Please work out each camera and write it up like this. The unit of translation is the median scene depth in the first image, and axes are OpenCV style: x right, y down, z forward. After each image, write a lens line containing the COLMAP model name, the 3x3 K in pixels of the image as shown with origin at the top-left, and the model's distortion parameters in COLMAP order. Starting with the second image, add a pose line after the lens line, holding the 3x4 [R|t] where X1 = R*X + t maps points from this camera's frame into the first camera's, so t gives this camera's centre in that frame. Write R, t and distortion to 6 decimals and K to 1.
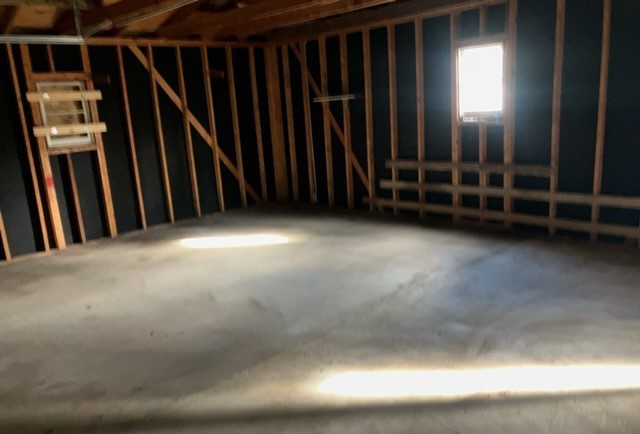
lens RADIAL K [[523.8, 0, 320.0], [0, 523.8, 217.0], [0, 0, 1]] dist [0.064423, -0.001308]
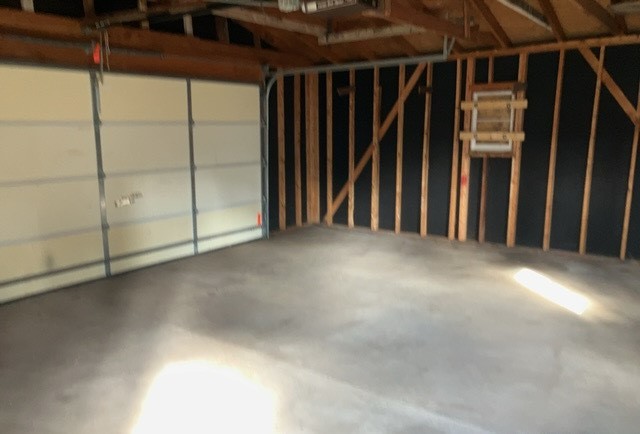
lens RADIAL K [[523.8, 0, 320.0], [0, 523.8, 217.0], [0, 0, 1]] dist [0.064423, -0.001308]
pose [[0.208274, 0.235406, -0.949319, 0.500604], [-0.219080, 0.957170, 0.189288, -0.133921], [0.953219, 0.168553, 0.250927, 0.432743]]
